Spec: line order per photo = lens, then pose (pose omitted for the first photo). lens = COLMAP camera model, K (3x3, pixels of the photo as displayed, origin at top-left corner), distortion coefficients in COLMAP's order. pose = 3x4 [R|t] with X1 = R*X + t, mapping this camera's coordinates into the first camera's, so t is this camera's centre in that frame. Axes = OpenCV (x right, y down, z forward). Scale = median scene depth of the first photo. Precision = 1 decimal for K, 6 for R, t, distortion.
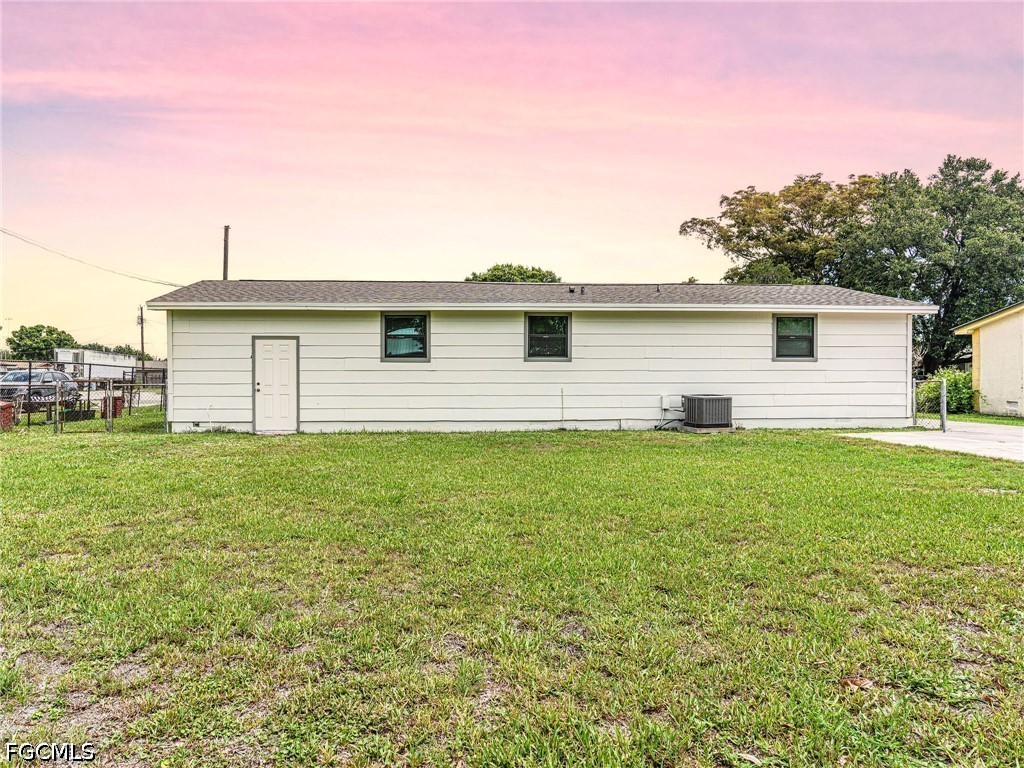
lens RADIAL K [[657.2, 0, 512.4], [0, 657.2, 384.0], [0, 0, 1]] dist [-0.020015, 0.004315]
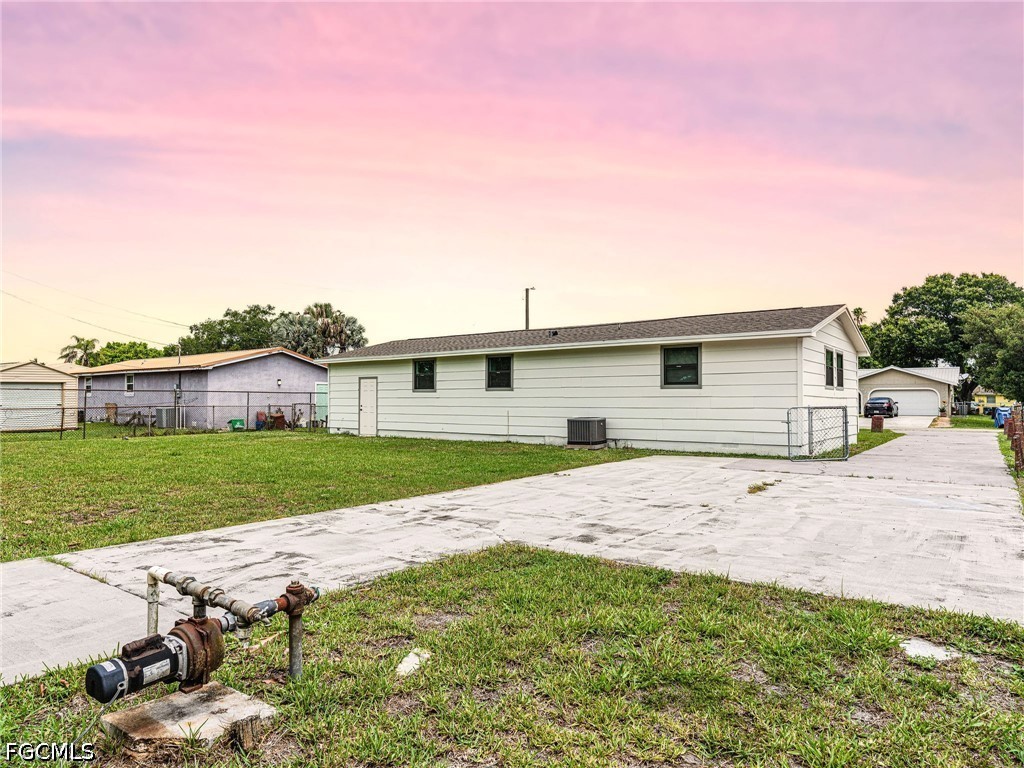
lens RADIAL K [[657.2, 0, 514.6], [0, 657.2, 379.3], [0, 0, 1]] dist [-0.020015, 0.004315]
pose [[0.746443, -0.020851, -0.665122, 0.975050], [-0.012191, 0.998913, -0.044996, 0.002348], [0.665337, 0.041696, 0.745378, 0.013928]]
